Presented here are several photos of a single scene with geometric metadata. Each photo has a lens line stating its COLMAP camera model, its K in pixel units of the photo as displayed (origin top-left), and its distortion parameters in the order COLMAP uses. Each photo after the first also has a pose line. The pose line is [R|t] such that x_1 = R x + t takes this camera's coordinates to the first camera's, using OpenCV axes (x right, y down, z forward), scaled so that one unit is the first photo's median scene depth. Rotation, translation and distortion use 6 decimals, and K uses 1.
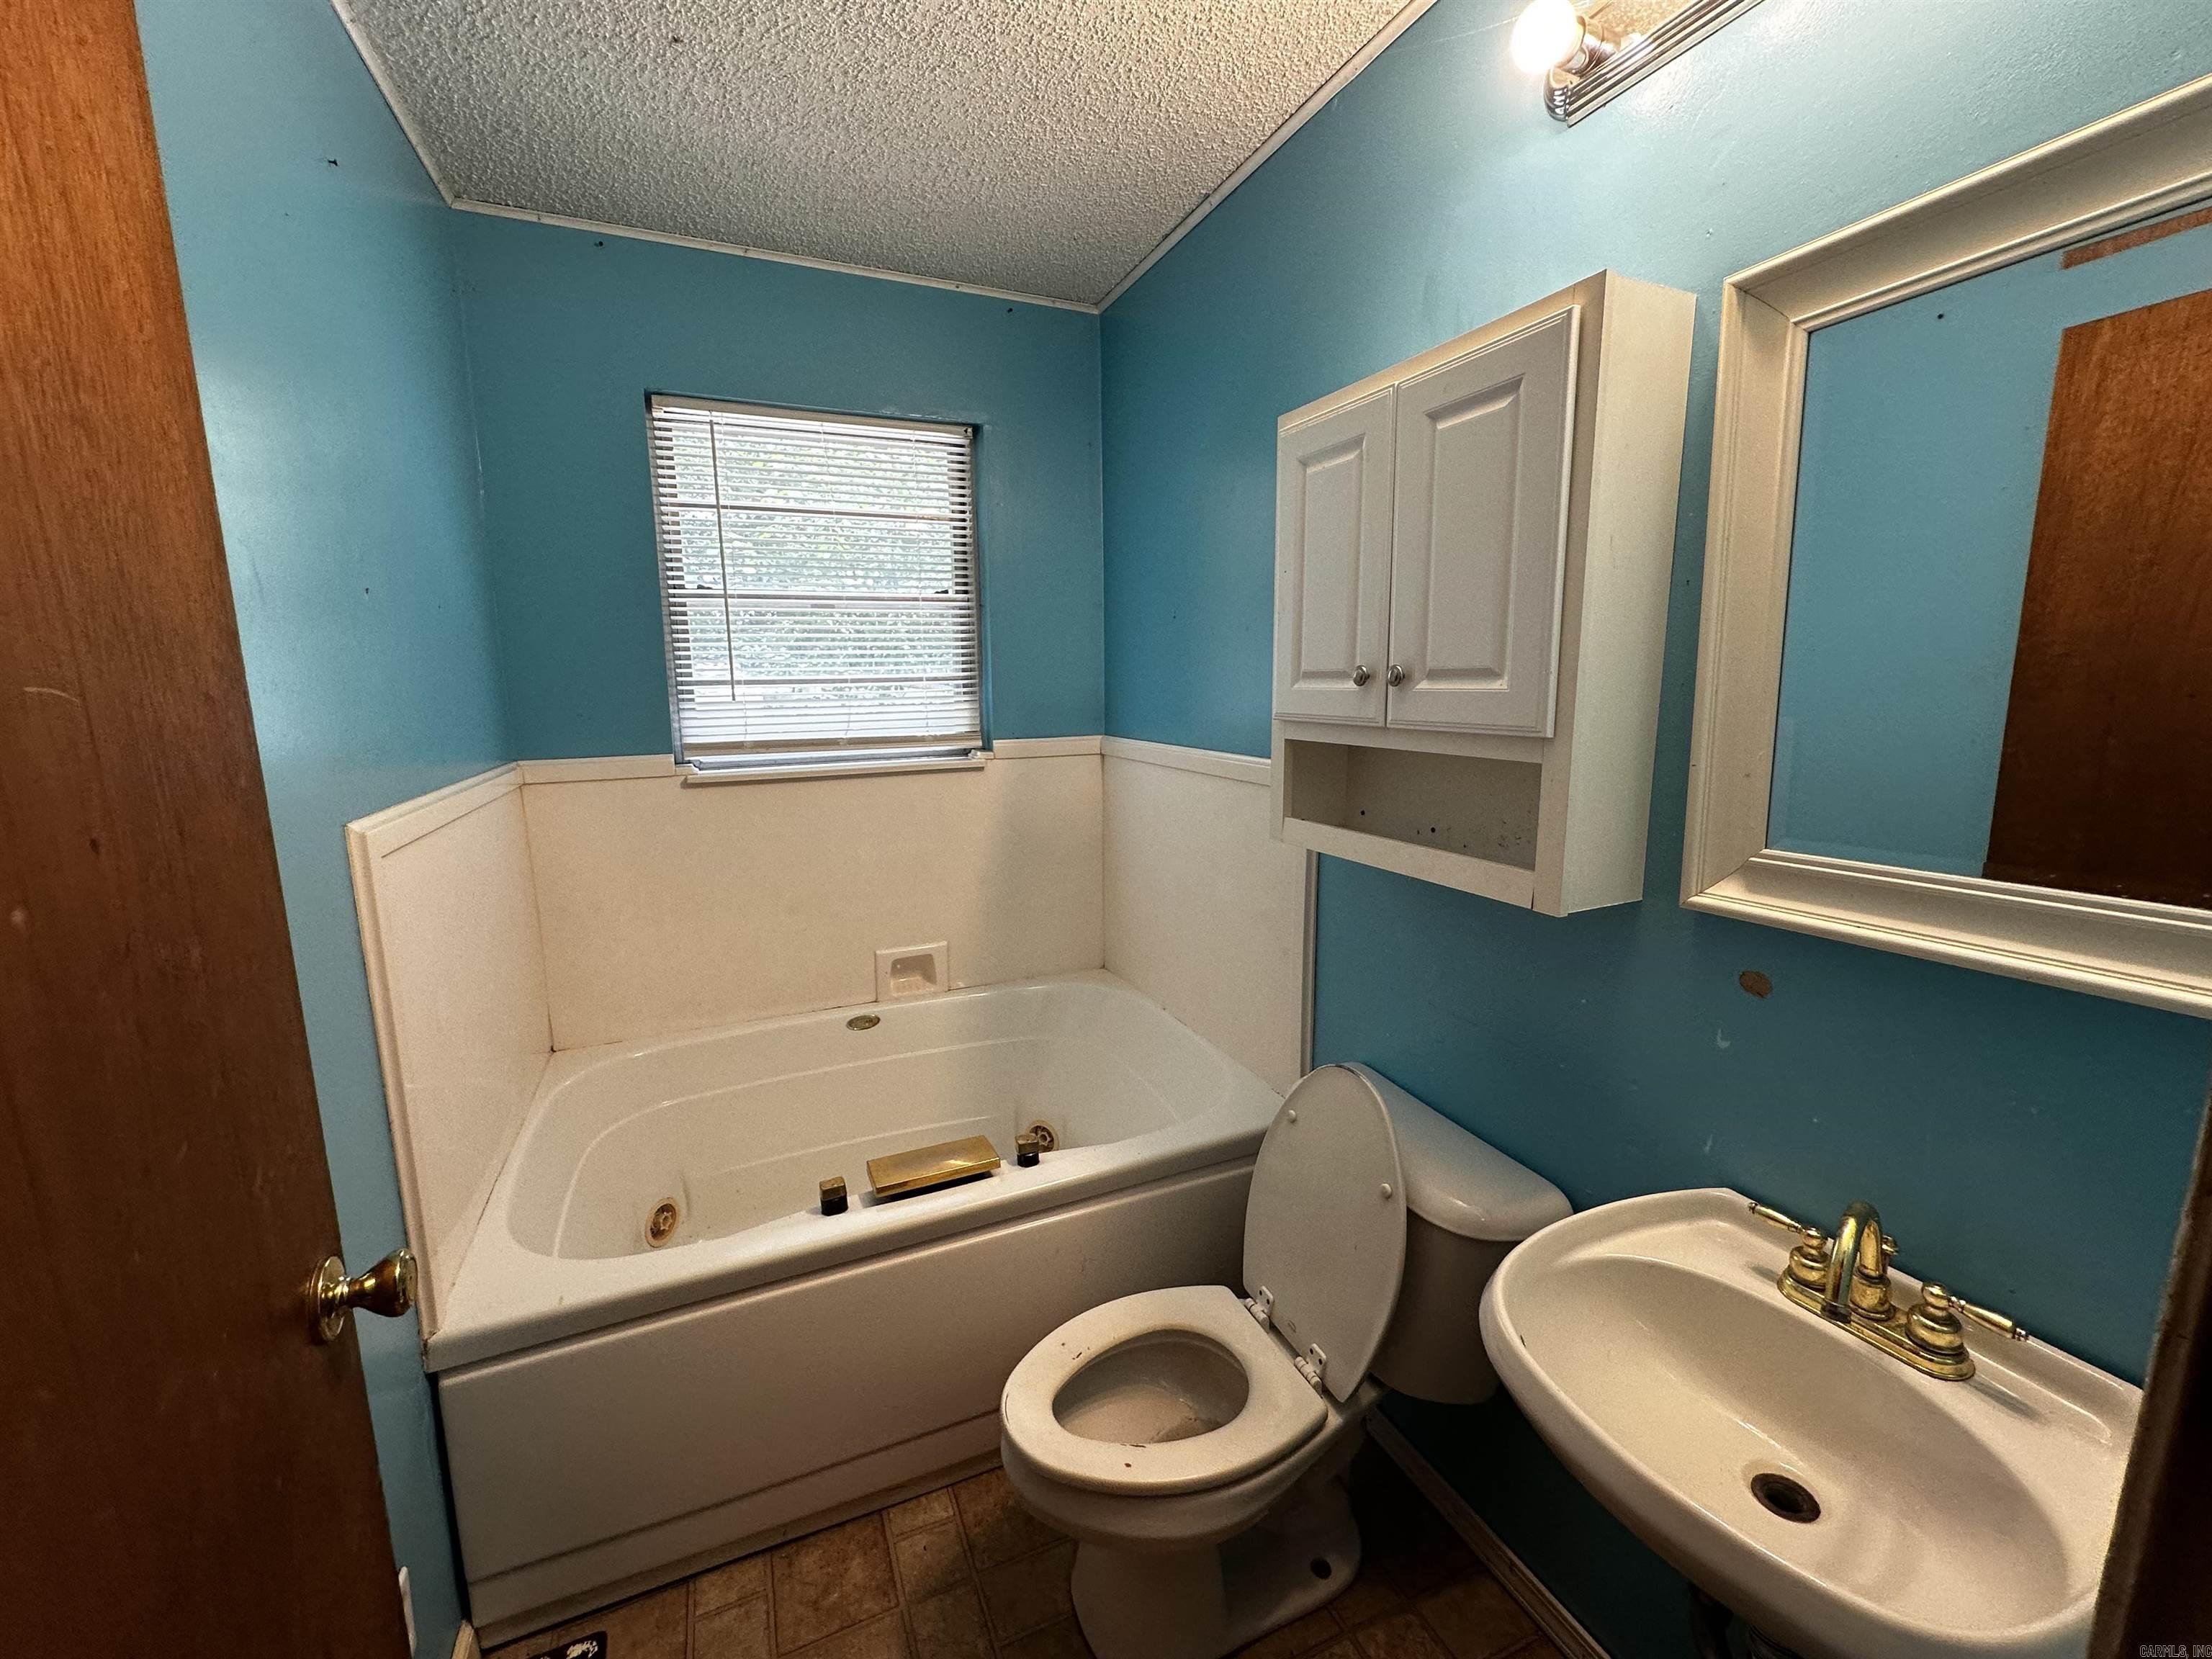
lens RADIAL K [[879.5, 0, 1105.8], [0, 879.5, 826.6], [0, 0, 1]] dist [-0.006573, 0.001396]
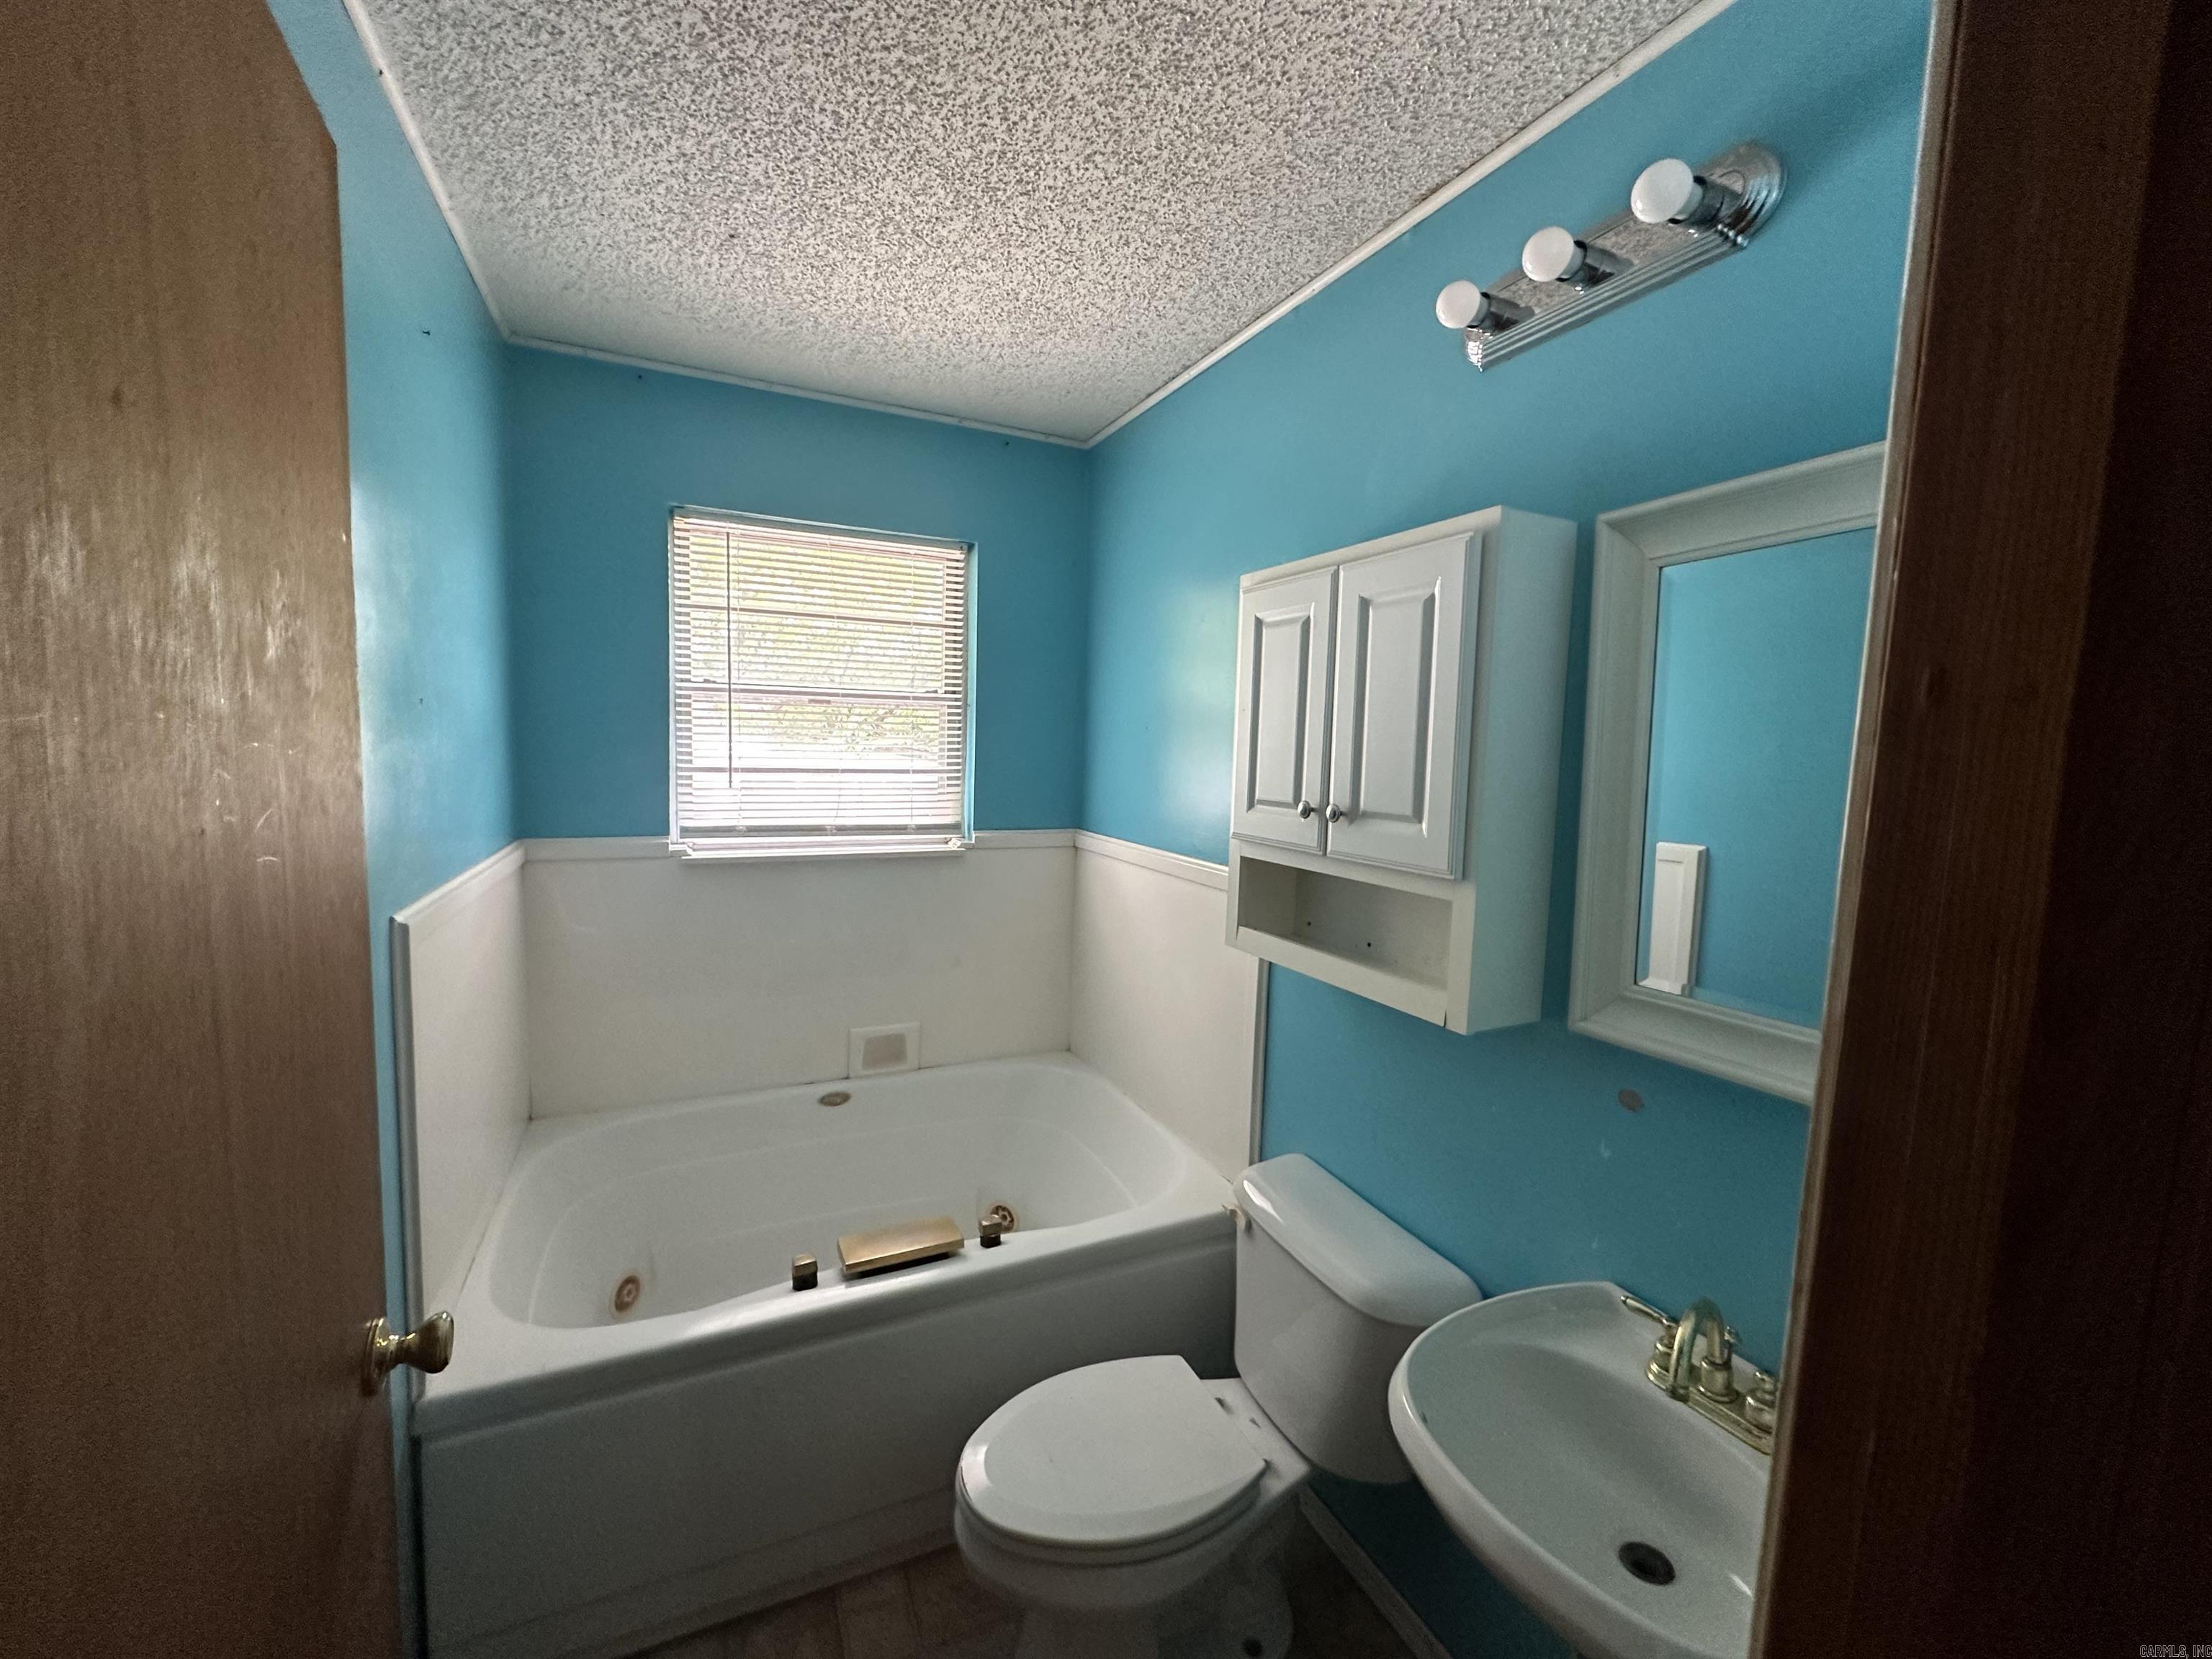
lens RADIAL K [[879.5, 0, 1102.0], [0, 879.5, 826.0], [0, 0, 1]] dist [-0.006573, 0.001396]
pose [[0.998832, 0.038539, 0.029147, -0.005352], [-0.036107, 0.996158, -0.079783, -0.040435], [-0.032109, 0.078637, 0.996386, -0.102206]]
